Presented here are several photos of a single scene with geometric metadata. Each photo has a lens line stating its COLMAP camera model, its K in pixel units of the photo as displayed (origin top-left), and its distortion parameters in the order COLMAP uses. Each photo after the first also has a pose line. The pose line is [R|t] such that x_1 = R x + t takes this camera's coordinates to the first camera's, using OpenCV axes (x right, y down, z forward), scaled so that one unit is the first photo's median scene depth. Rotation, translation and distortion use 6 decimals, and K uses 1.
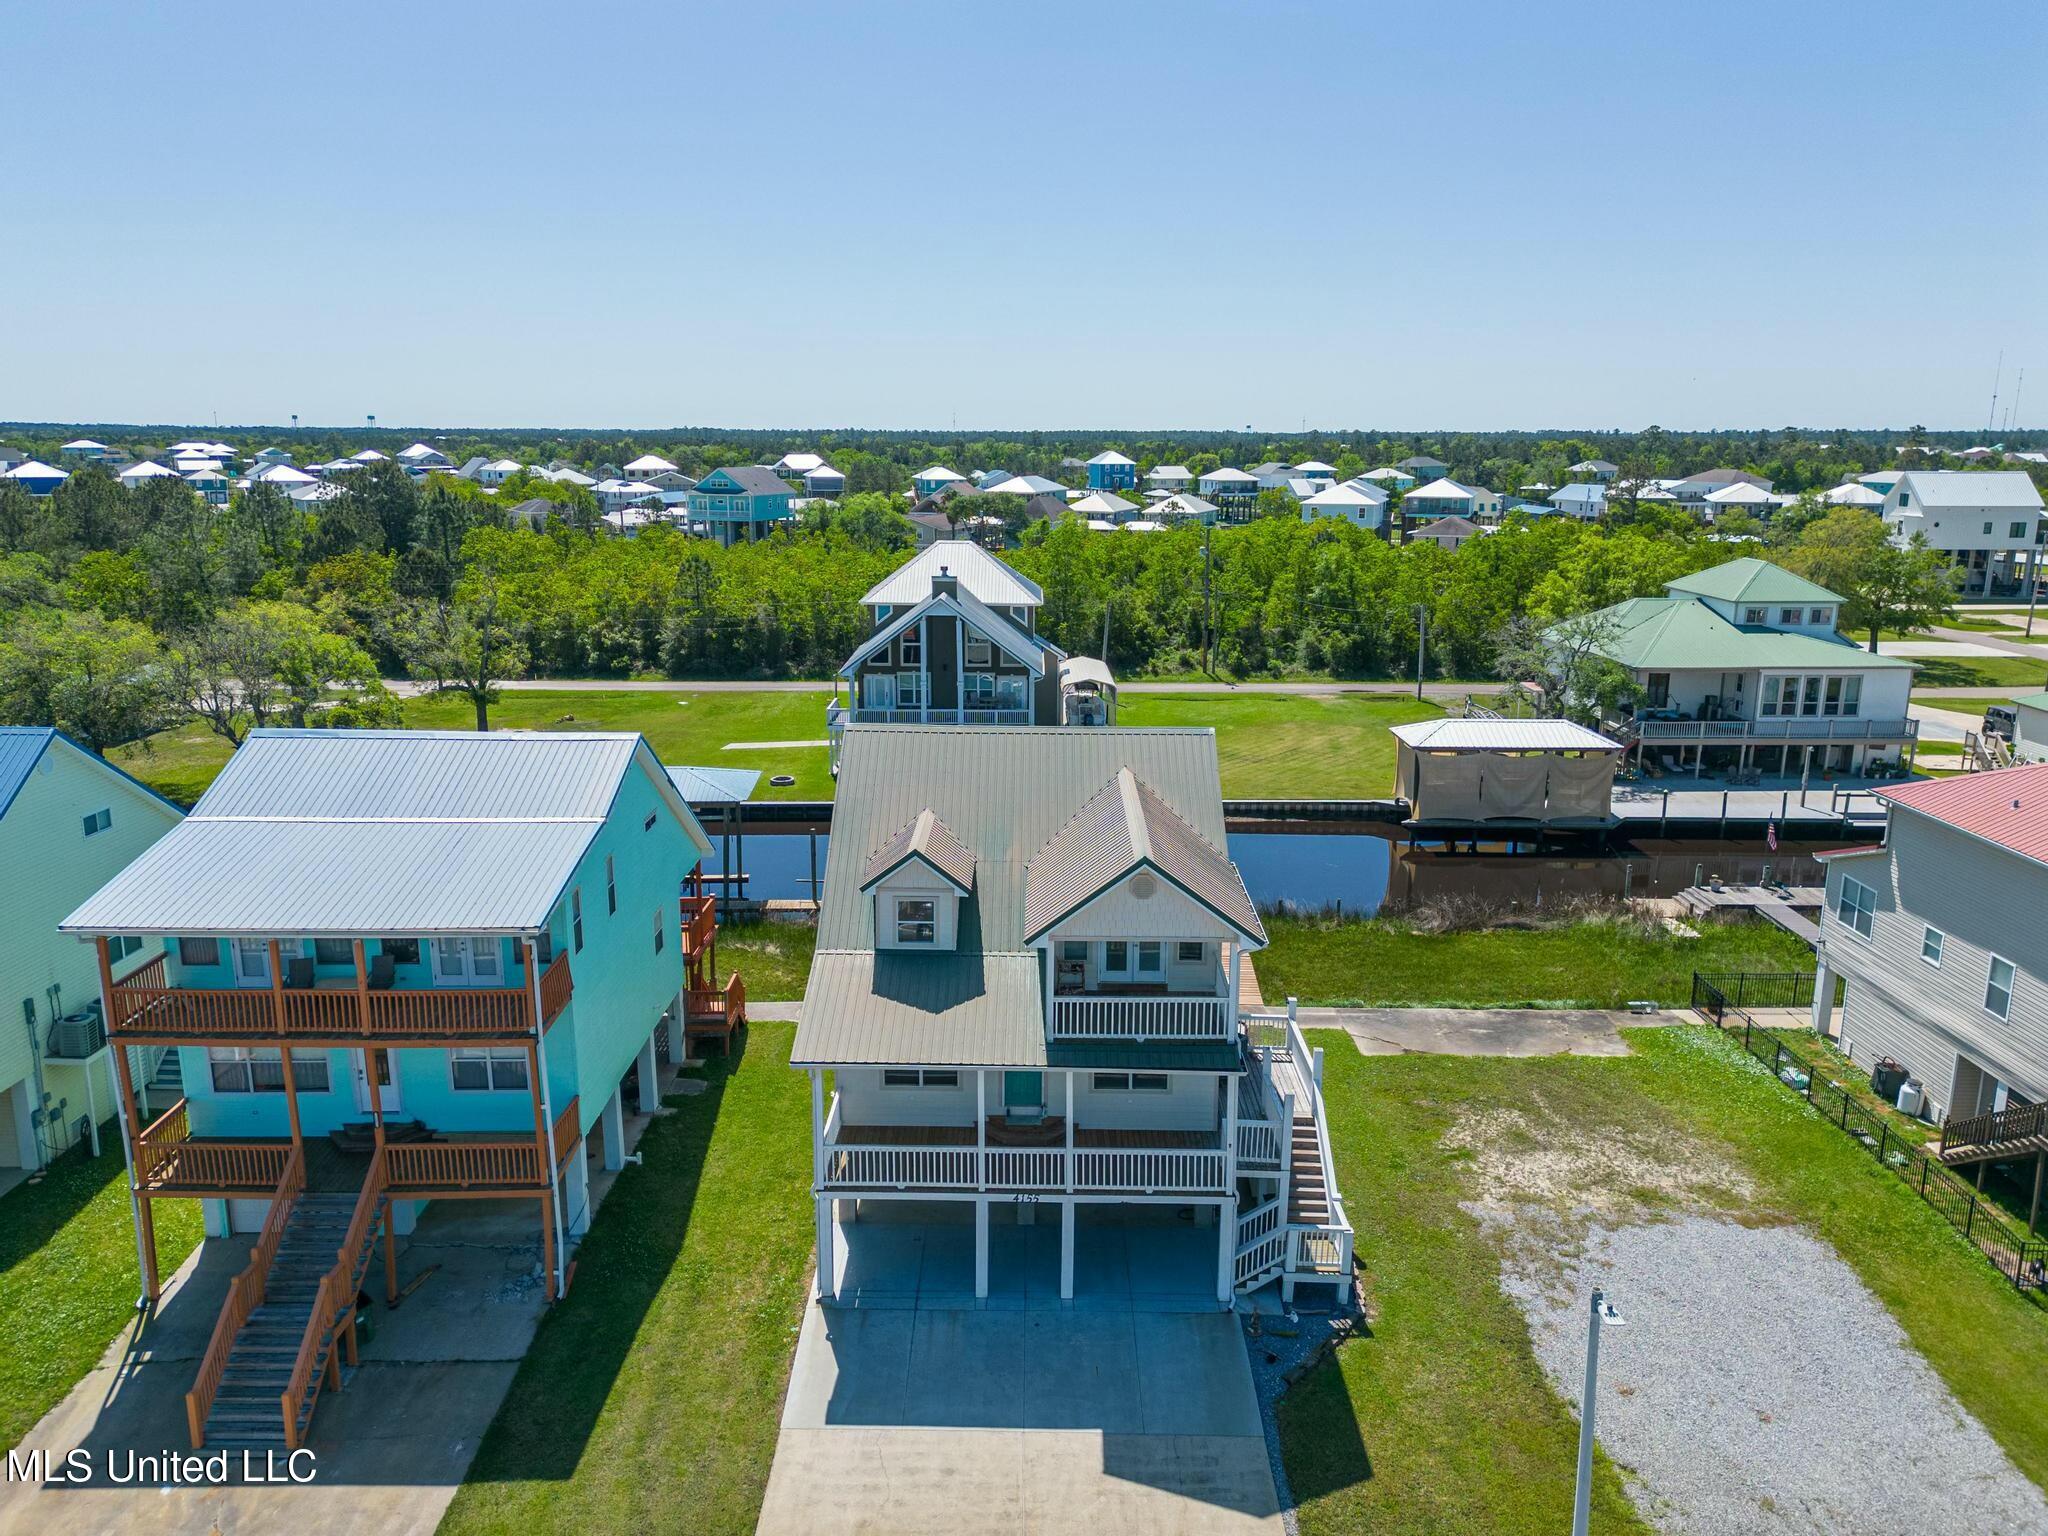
lens RADIAL K [[1399.1, 0, 1012.6], [0, 1399.1, 763.2], [0, 0, 1]] dist [0.046082, -0.001878]
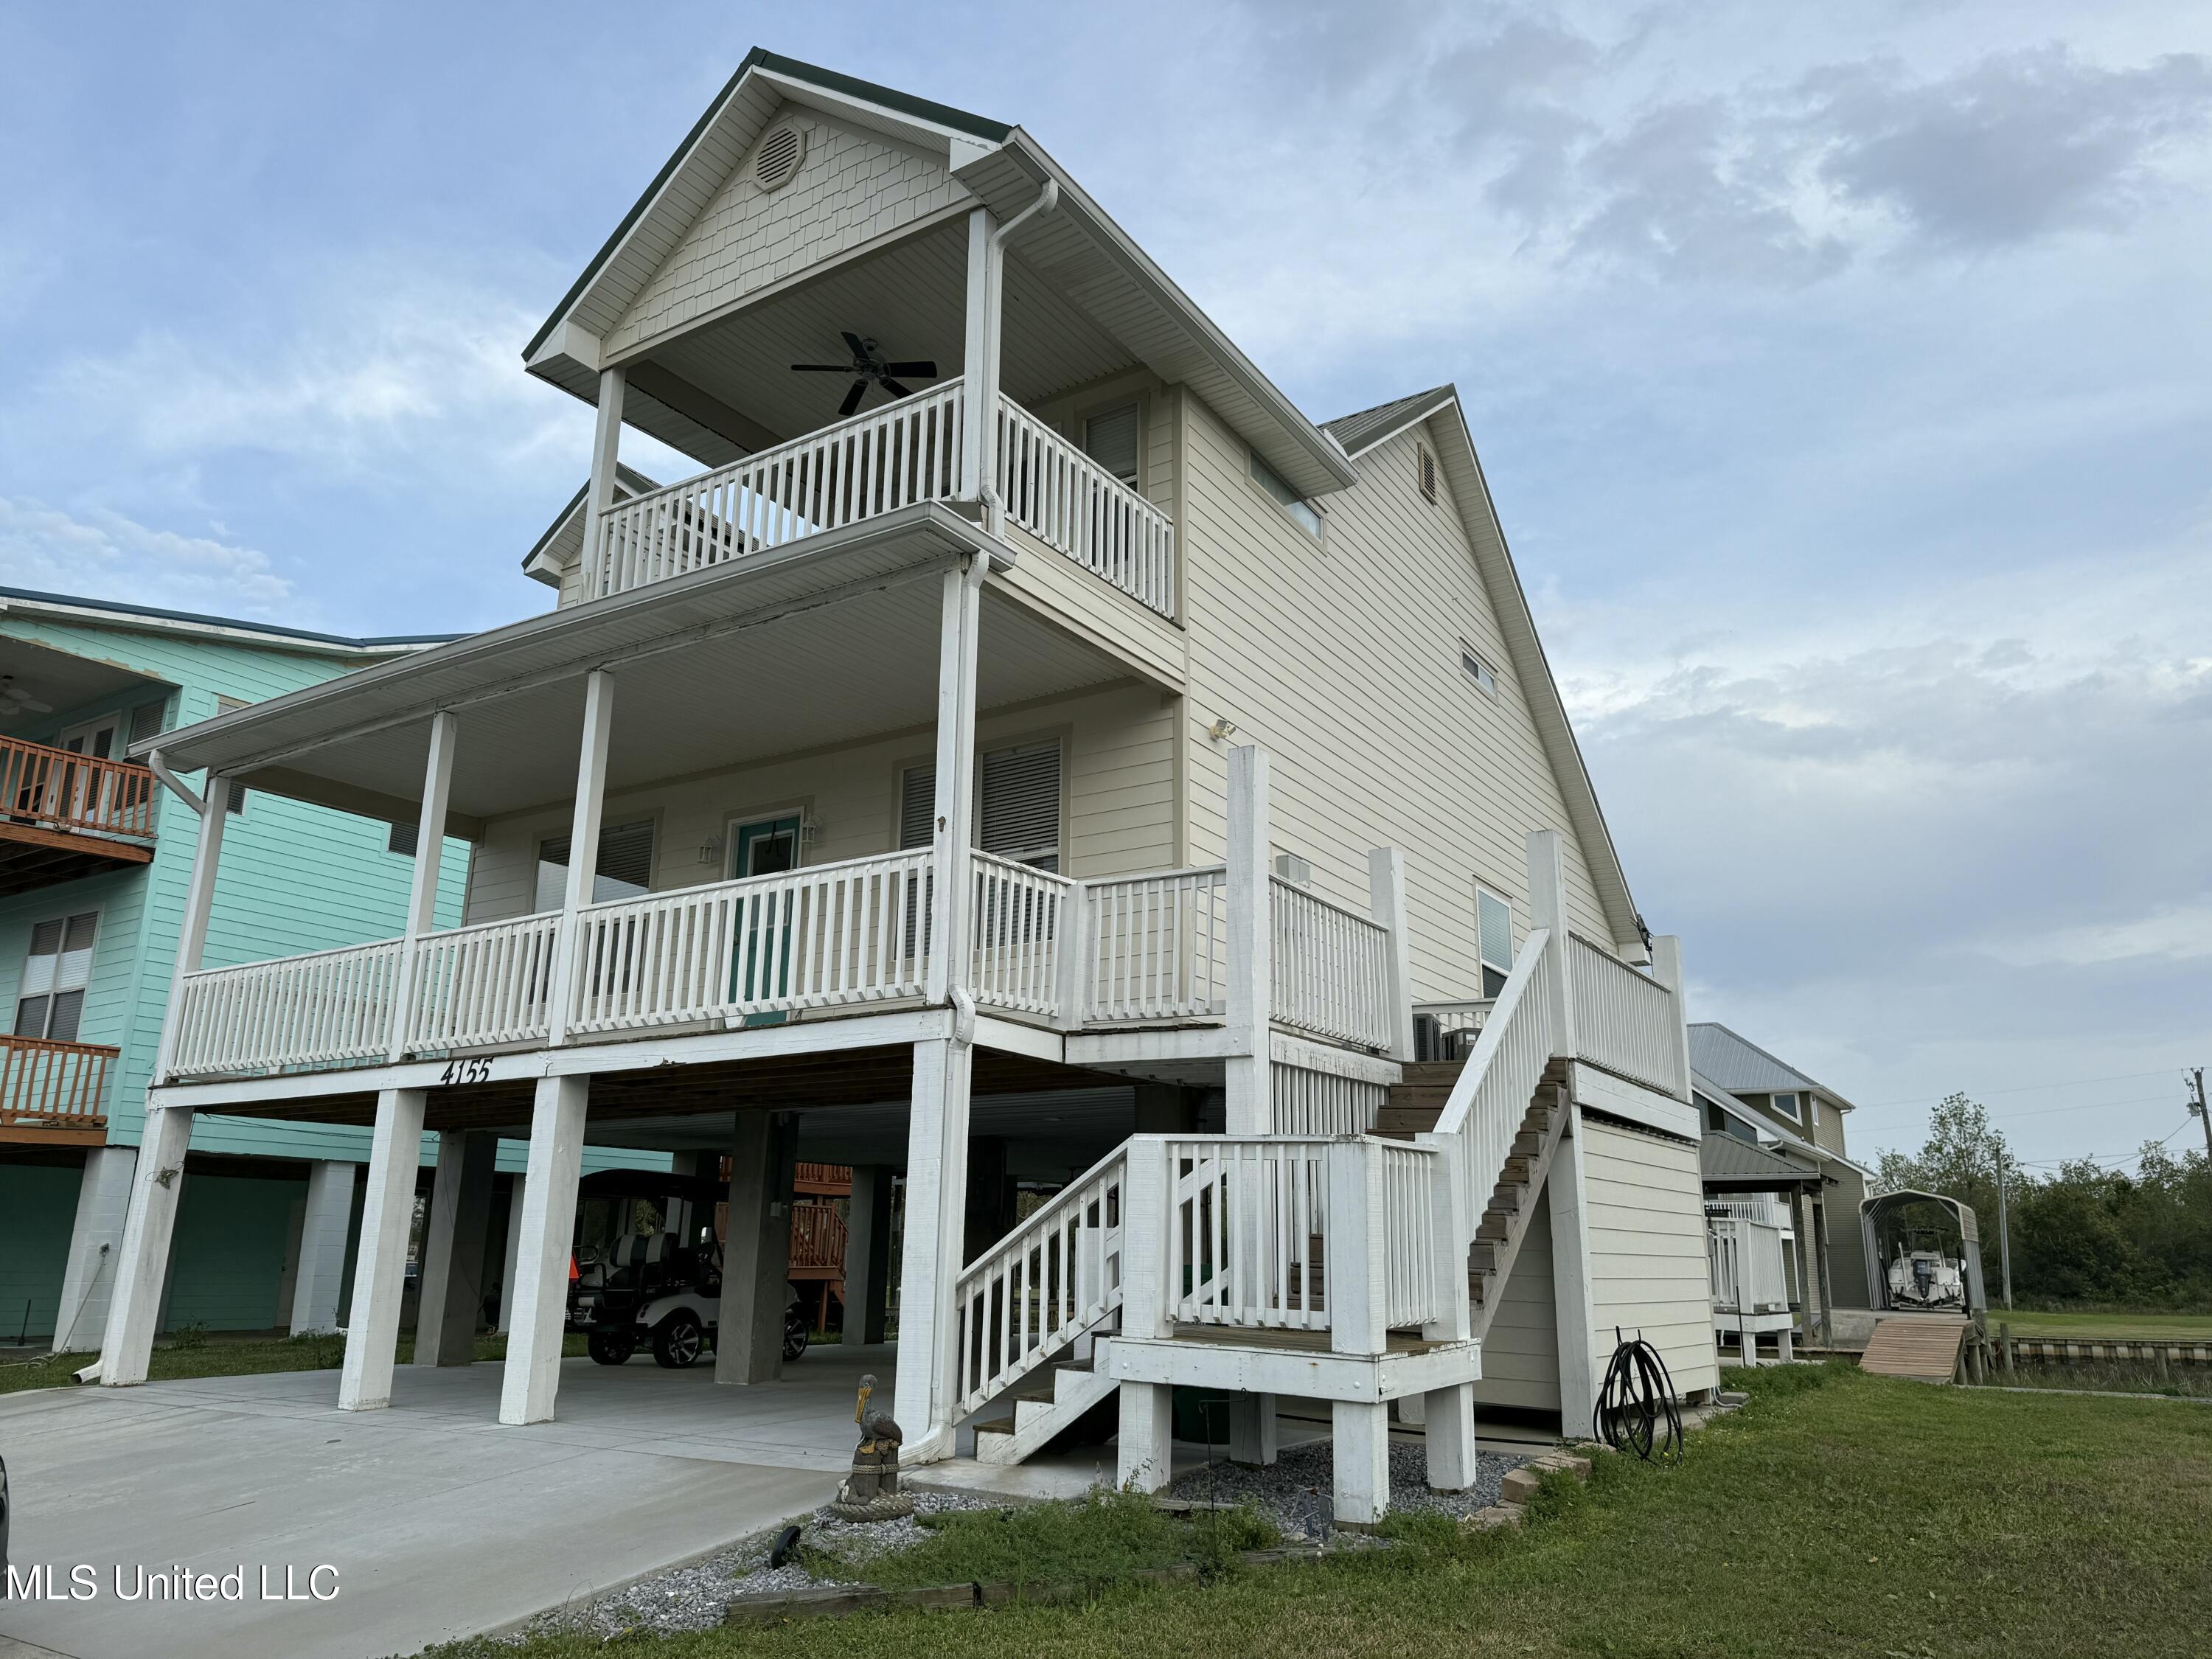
lens RADIAL K [[1523.8, 0, 1117.2], [0, 1523.8, 841.3], [0, 0, 1]] dist [0.020197, -0.002632]
pose [[0.851930, -0.136817, -0.505467, 0.333651], [-0.118261, 0.890060, -0.440237, 0.398889], [0.510128, 0.434828, 0.742088, 0.771534]]
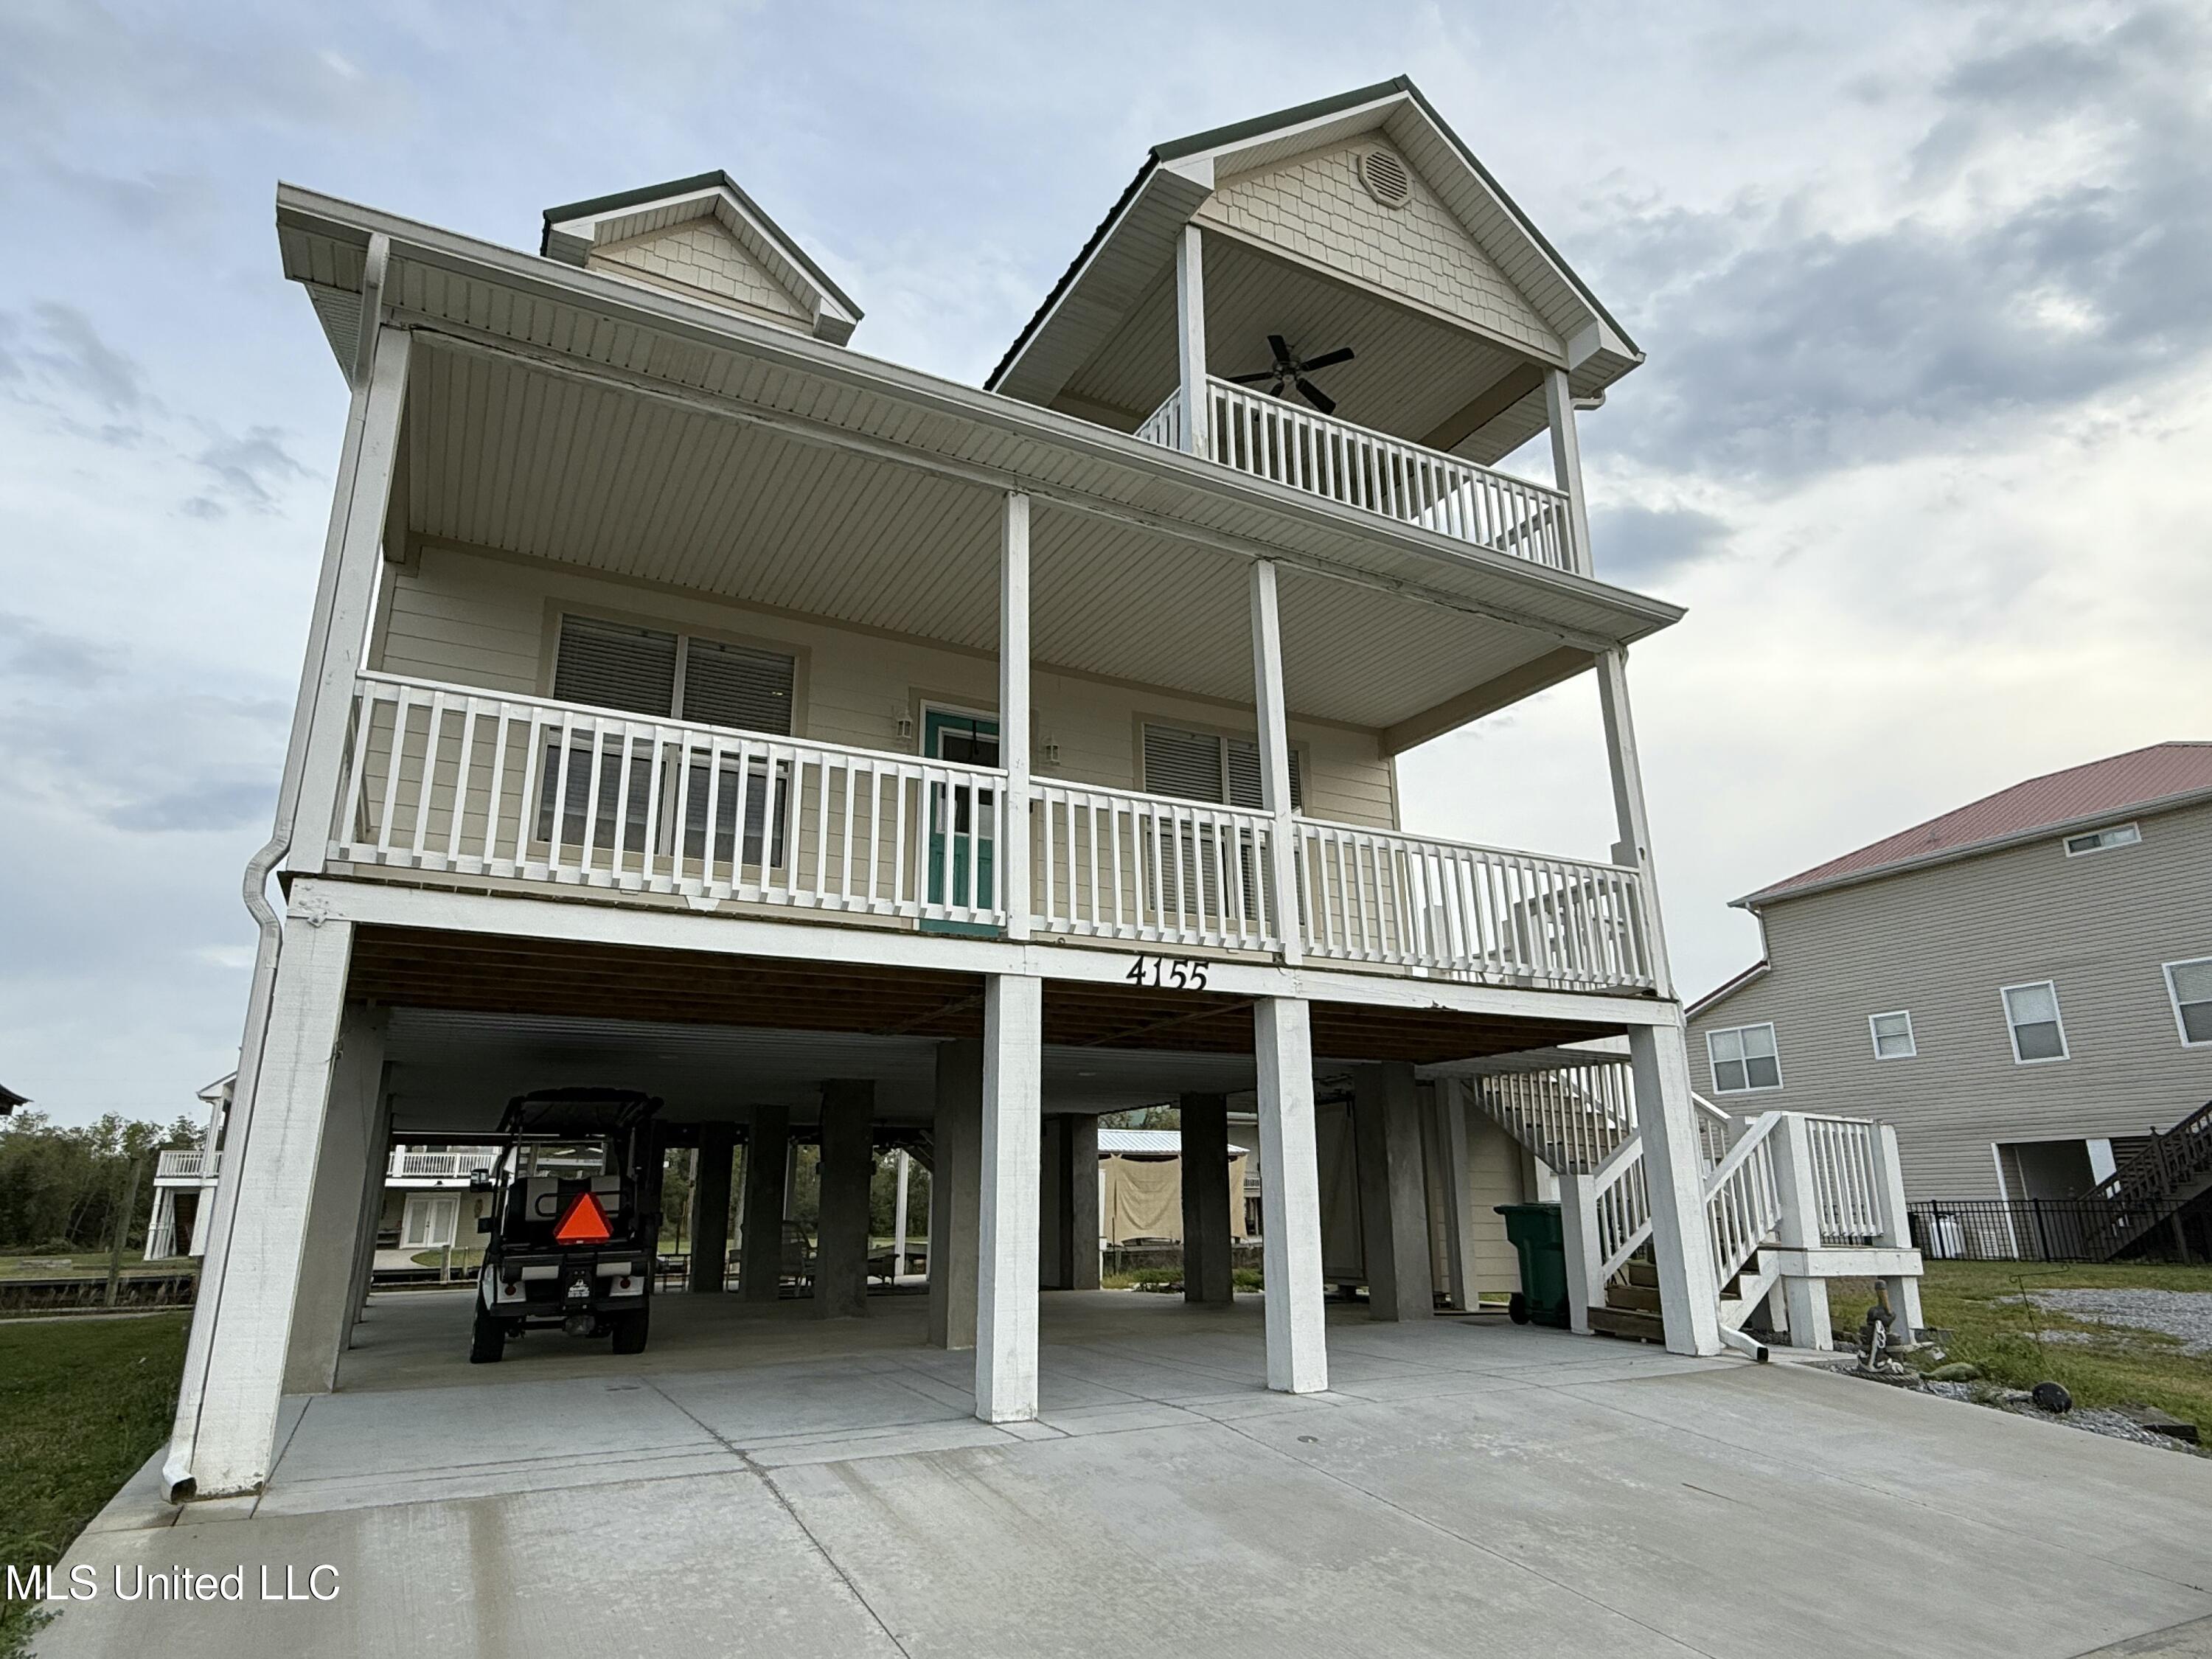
lens RADIAL K [[1278.5, 0, 1106.0], [0, 1278.5, 829.5], [0, 0, 1]] dist [0.002551, 0.001157]
pose [[0.877210, 0.124805, 0.463602, -0.120403], [0.110674, 0.887050, -0.448212, 0.391246], [-0.467177, 0.444485, 0.764316, 0.789259]]
